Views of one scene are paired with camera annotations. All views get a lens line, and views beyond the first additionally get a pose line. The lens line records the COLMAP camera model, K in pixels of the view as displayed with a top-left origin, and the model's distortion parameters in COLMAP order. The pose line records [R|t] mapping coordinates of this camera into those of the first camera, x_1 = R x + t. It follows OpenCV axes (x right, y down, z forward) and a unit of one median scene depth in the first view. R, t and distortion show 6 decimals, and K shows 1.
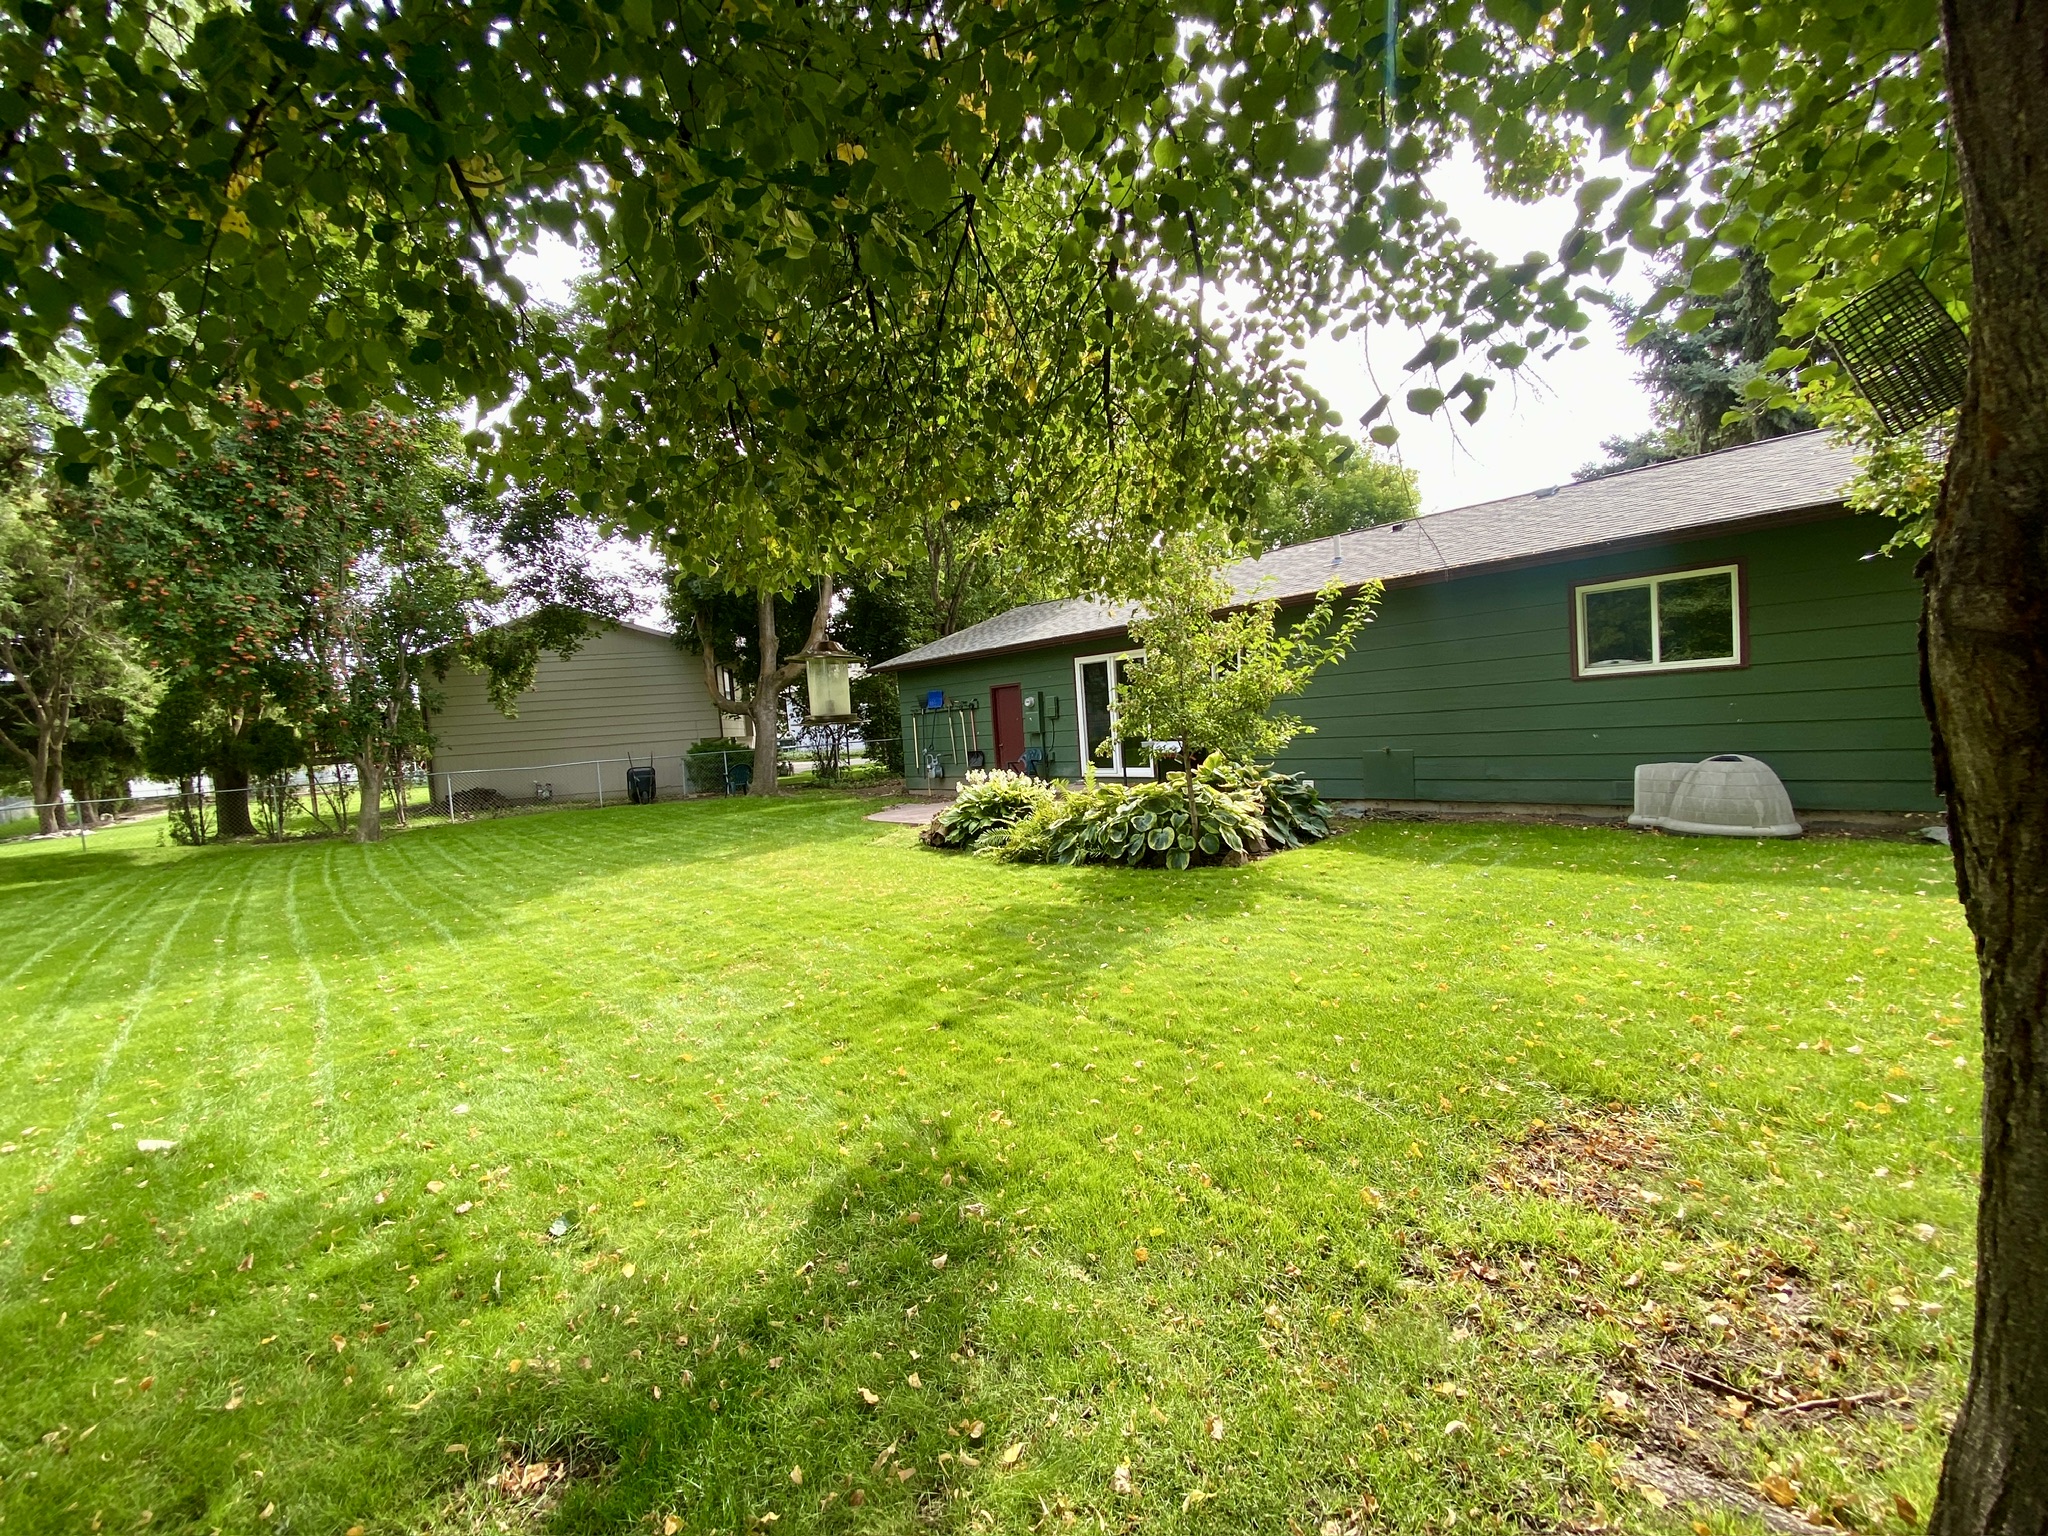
lens RADIAL K [[822.2, 0, 1029.0], [0, 822.2, 766.9], [0, 0, 1]] dist [0.027158, -0.024460]
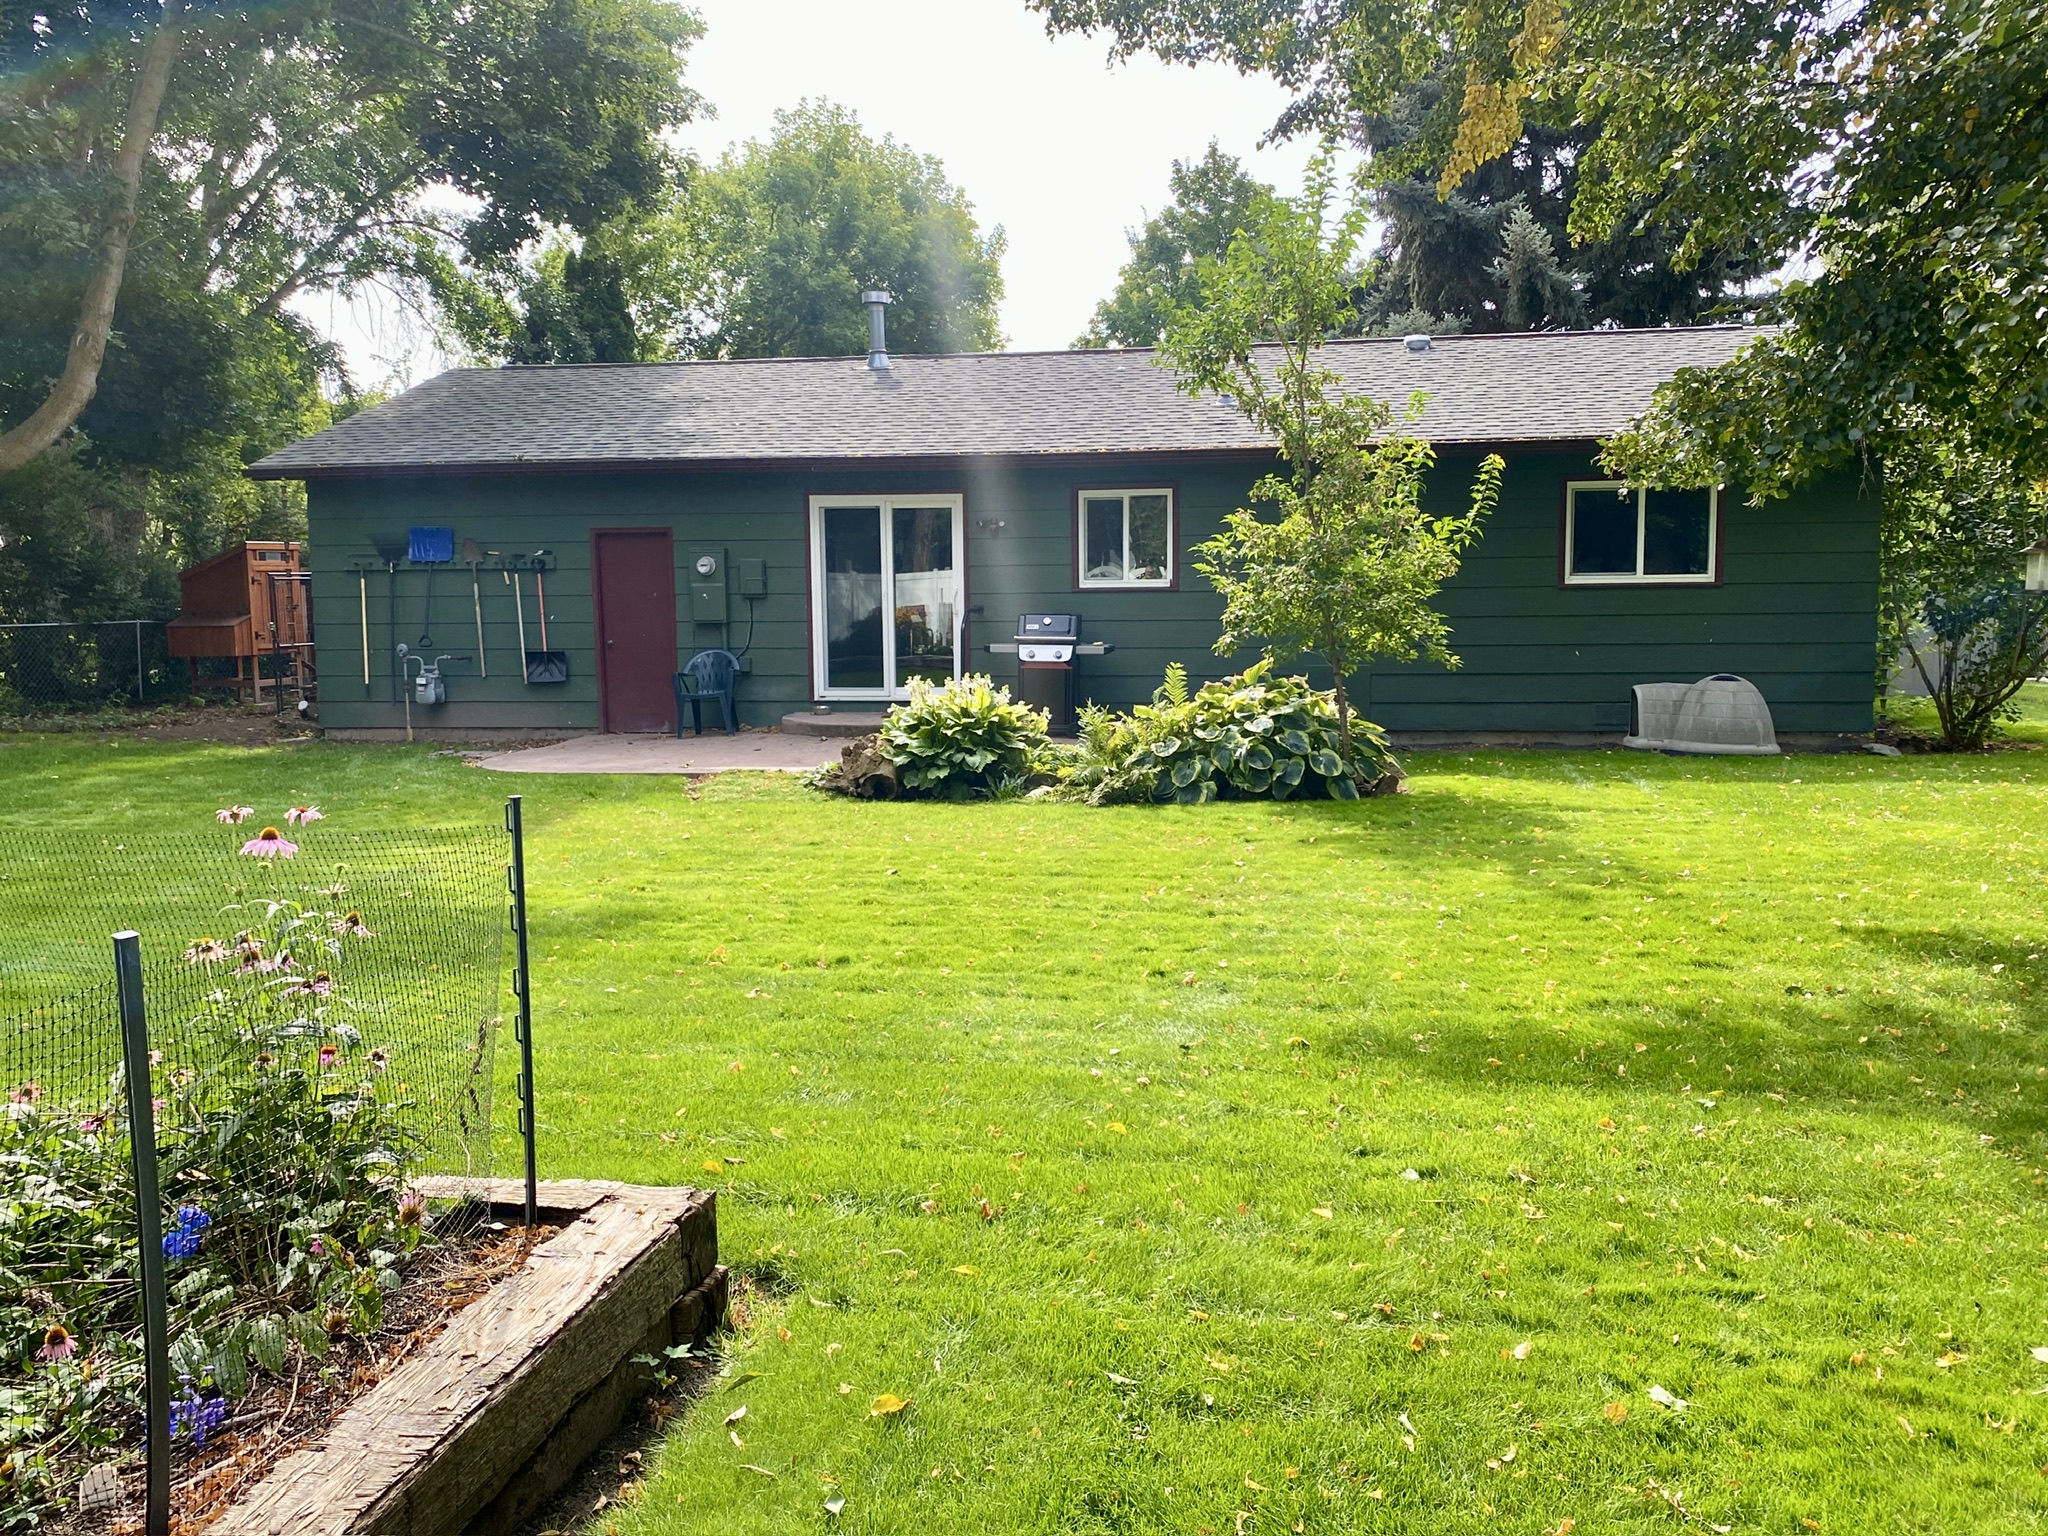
lens RADIAL K [[1703.8, 0, 1024.0], [0, 1703.8, 768.0], [0, 0, 1]] dist [0.070309, -0.129175]
pose [[0.789236, -0.005151, 0.614069, -1.205109], [-0.009640, 0.999738, 0.020775, 0.070542], [-0.614015, -0.022316, 0.788979, -0.111595]]
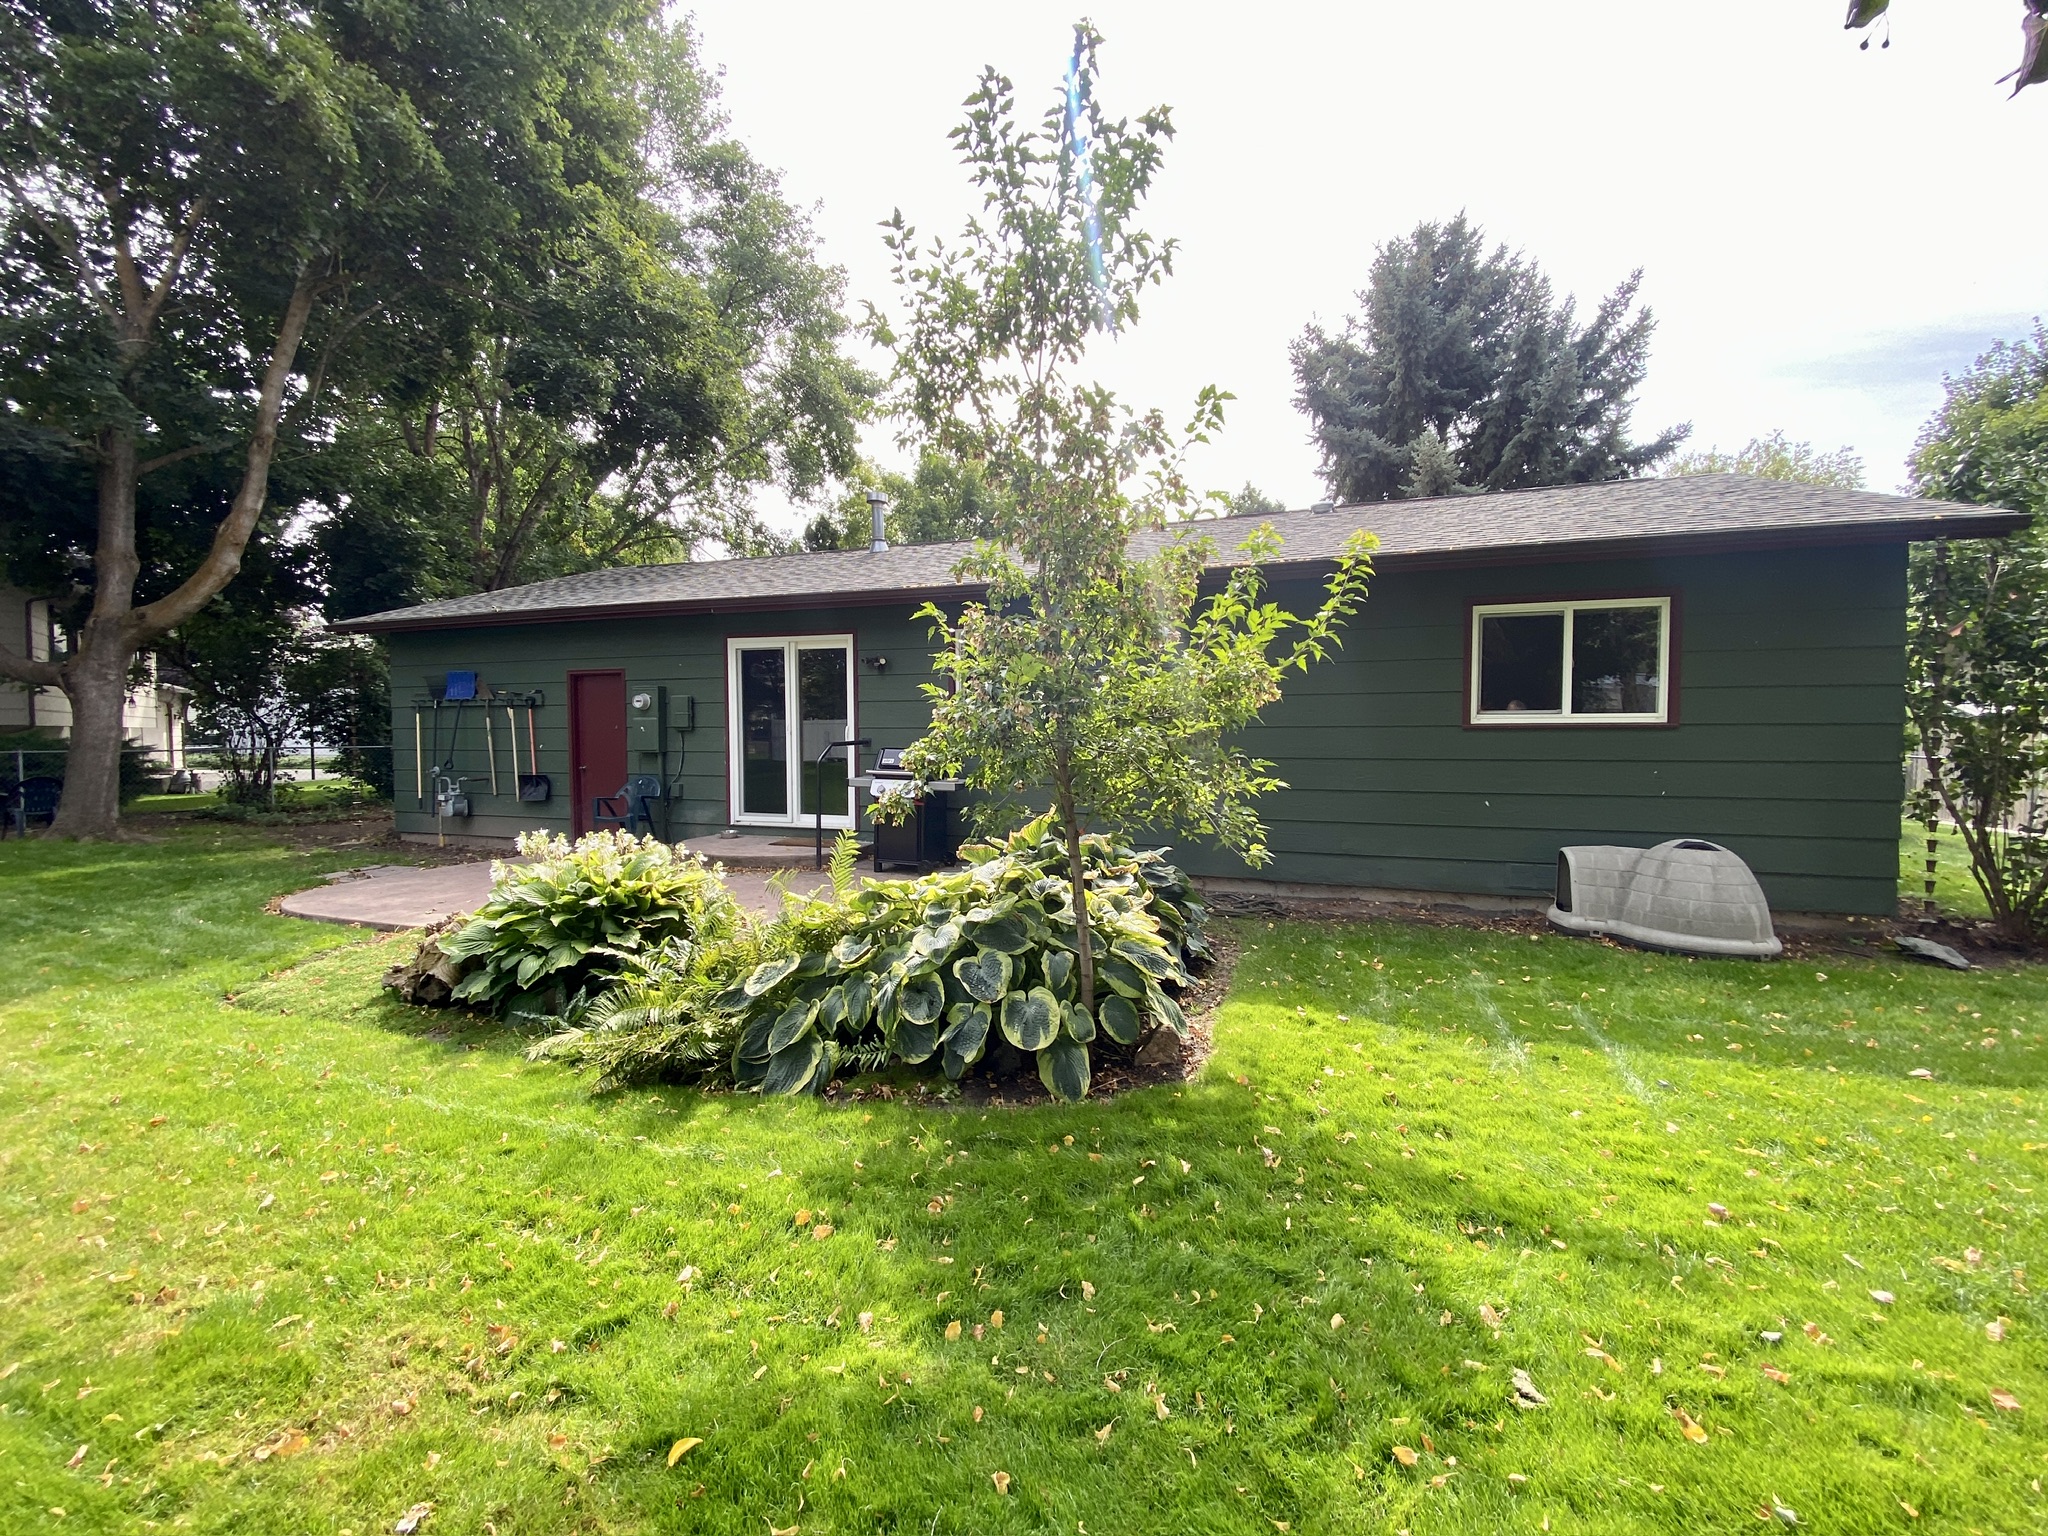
lens RADIAL K [[822.2, 0, 1029.0], [0, 822.2, 766.9], [0, 0, 1]] dist [0.027158, -0.024460]
pose [[0.885660, 0.048909, 0.461751, -0.058398], [-0.034736, 0.998629, -0.039151, -0.034966], [-0.463033, 0.018635, 0.886145, 0.689543]]
